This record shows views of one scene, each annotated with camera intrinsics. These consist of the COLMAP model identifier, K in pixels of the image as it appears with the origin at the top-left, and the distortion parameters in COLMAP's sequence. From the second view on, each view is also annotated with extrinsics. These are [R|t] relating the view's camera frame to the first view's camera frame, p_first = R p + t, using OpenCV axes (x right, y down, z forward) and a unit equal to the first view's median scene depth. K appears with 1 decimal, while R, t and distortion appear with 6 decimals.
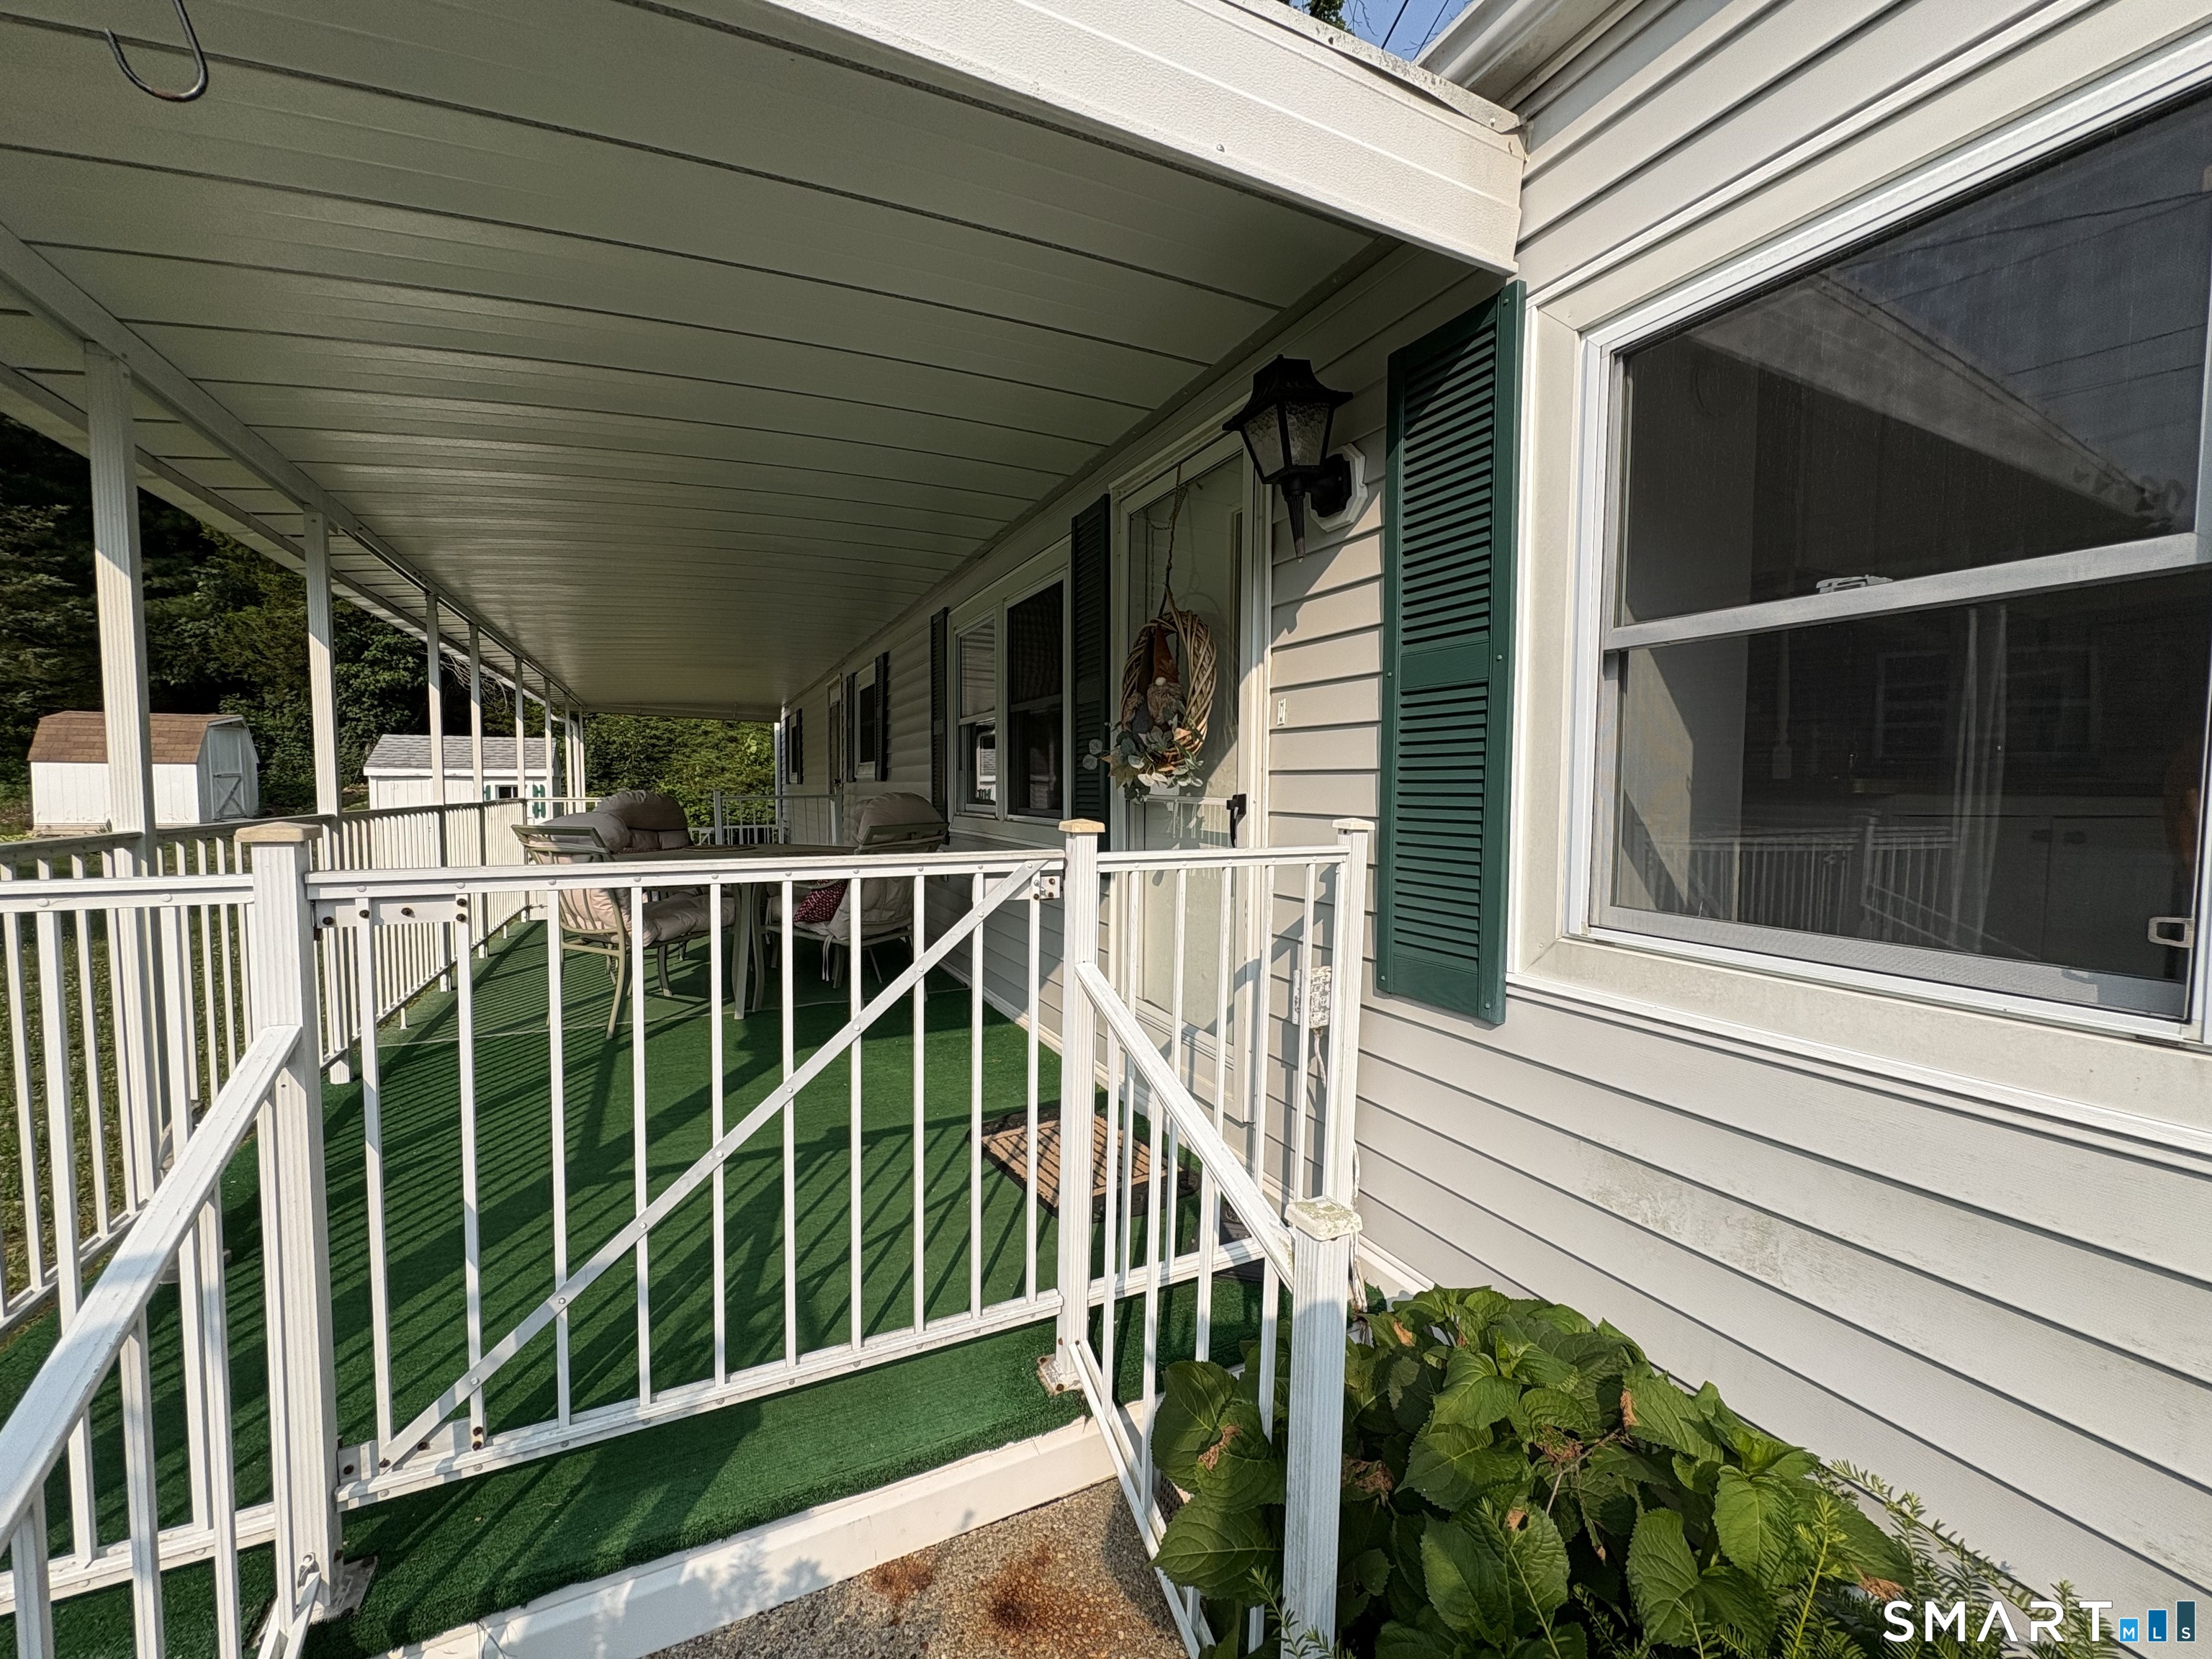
lens RADIAL K [[881.7, 0, 1102.0], [0, 881.7, 835.3], [0, 0, 1]] dist [-0.000169, 0.000000]
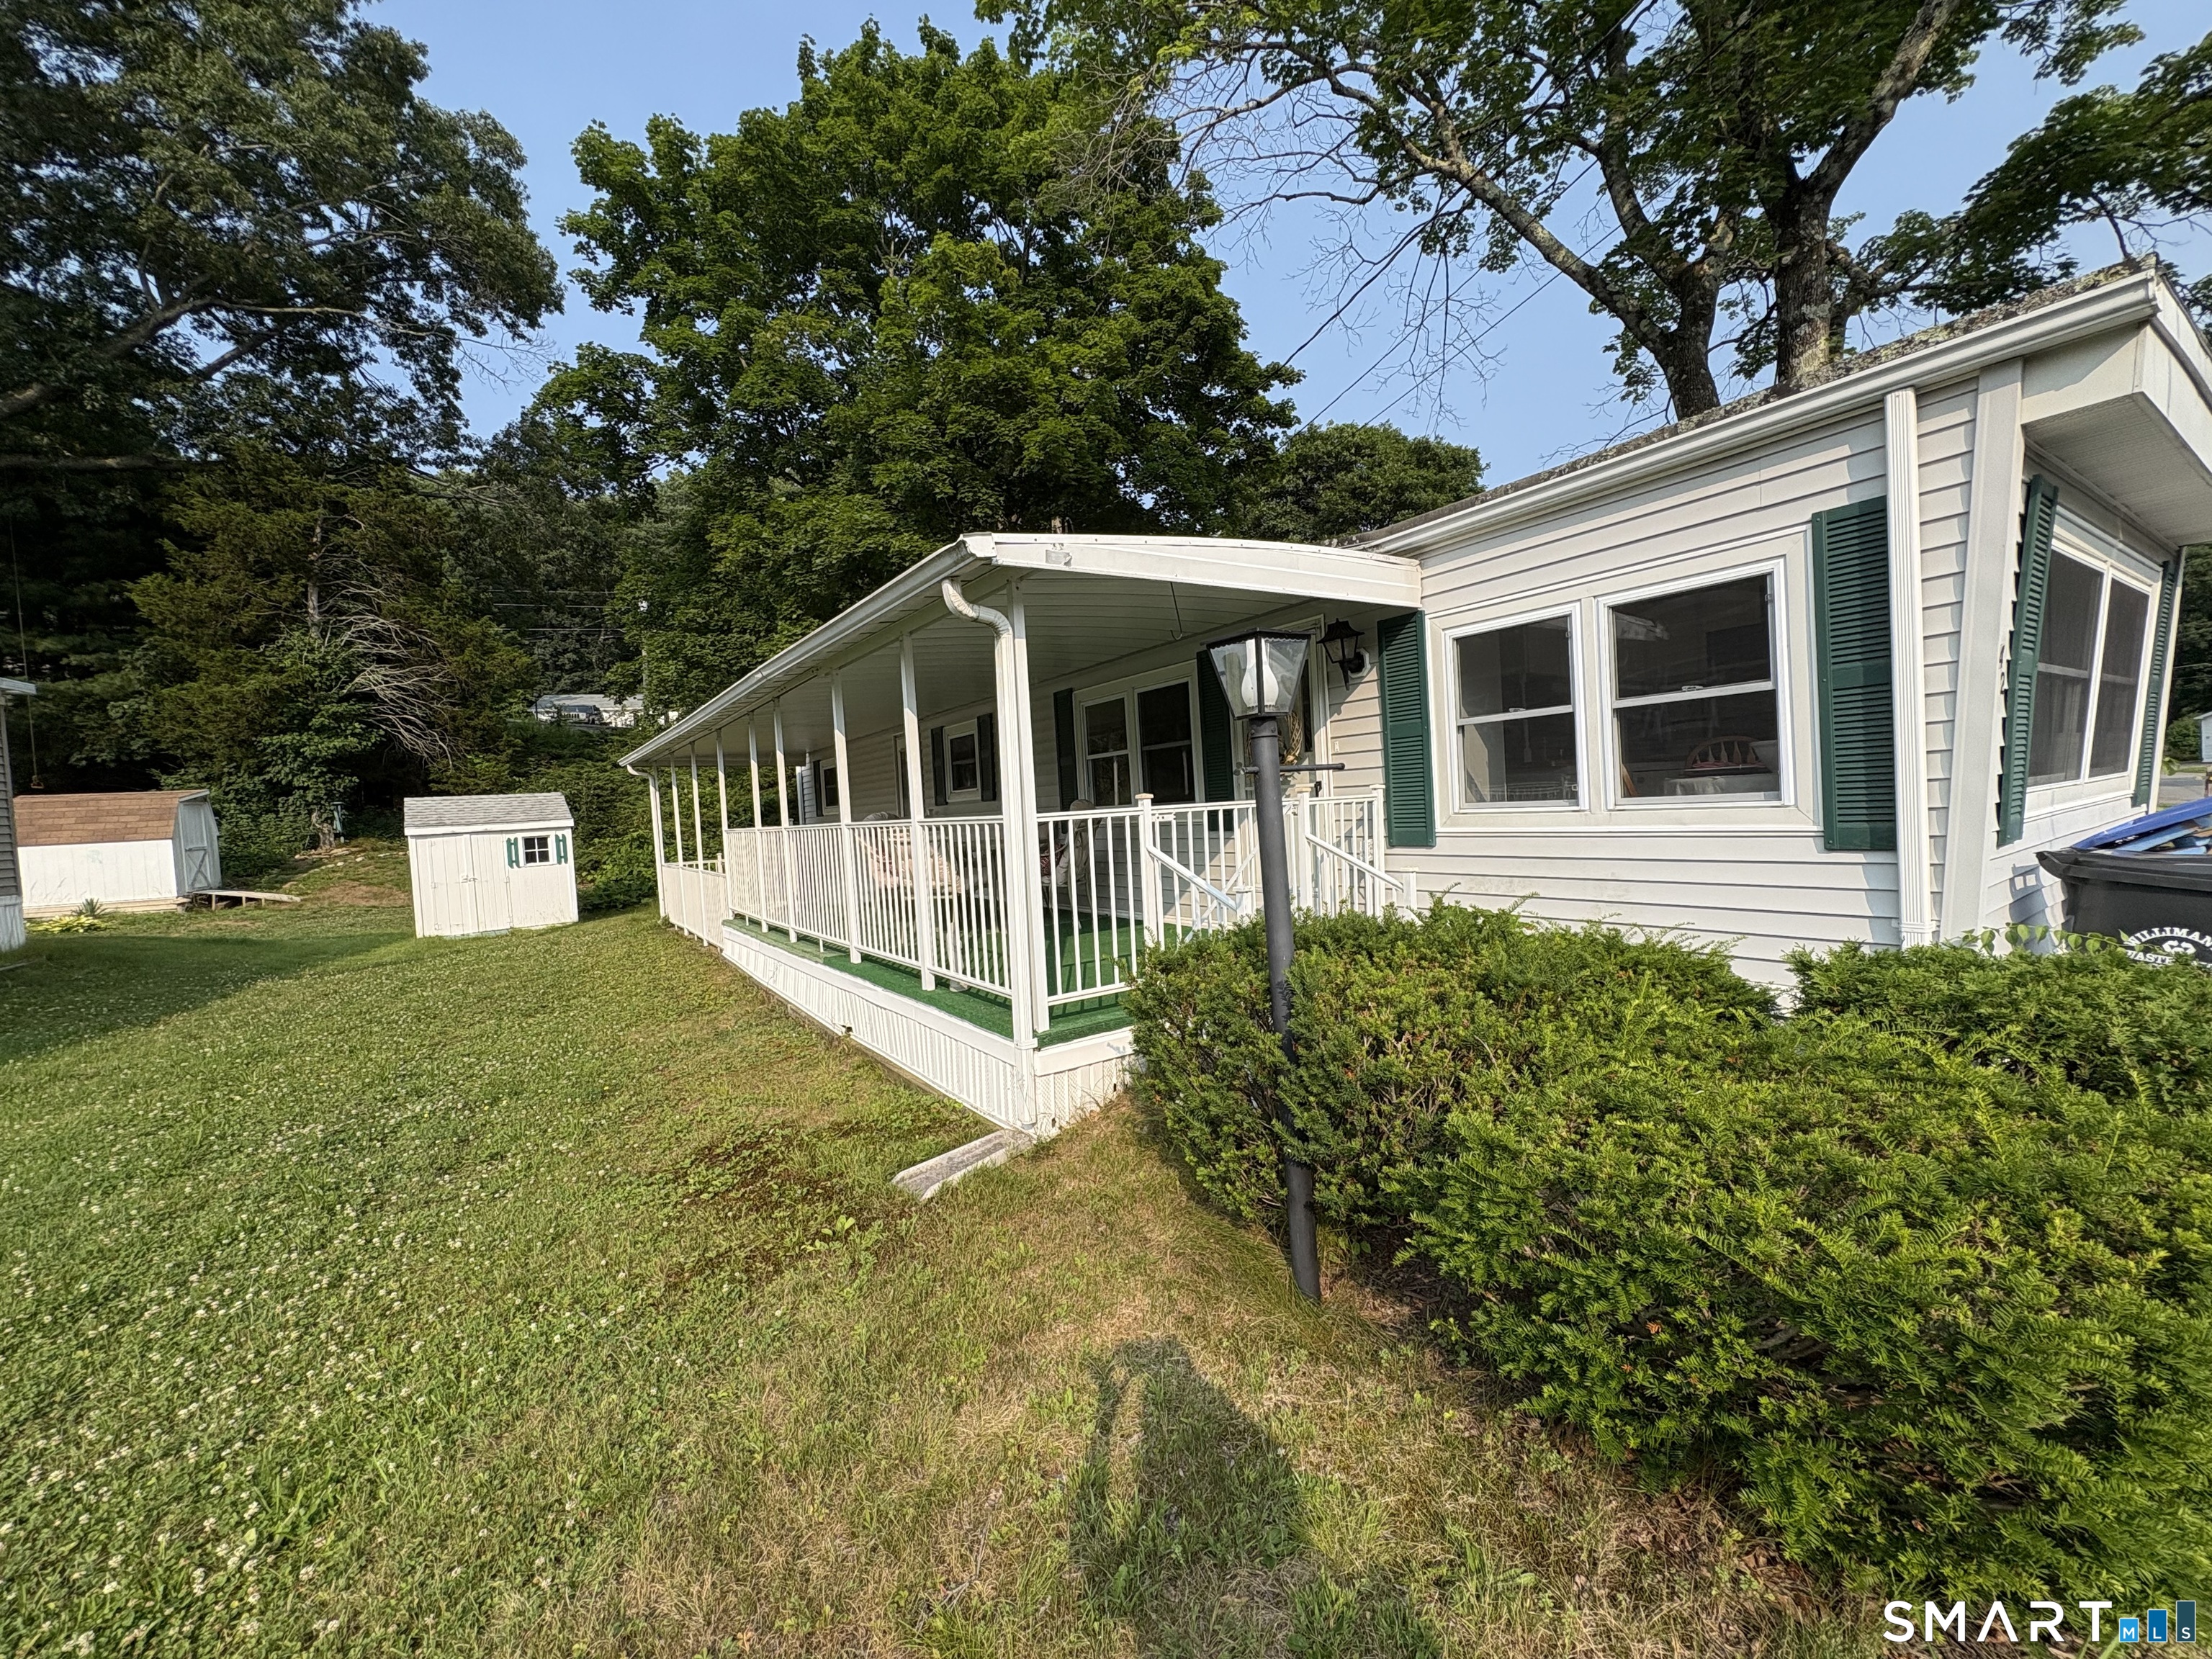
lens RADIAL K [[881.7, 0, 1104.2], [0, 881.7, 837.7], [0, 0, 1]] dist [-0.000169, 0.000000]
pose [[0.987516, -0.068524, 0.141834, -0.948461], [0.071809, 0.997253, -0.018170, 0.134708], [-0.140199, 0.028129, 0.989724, -1.592057]]
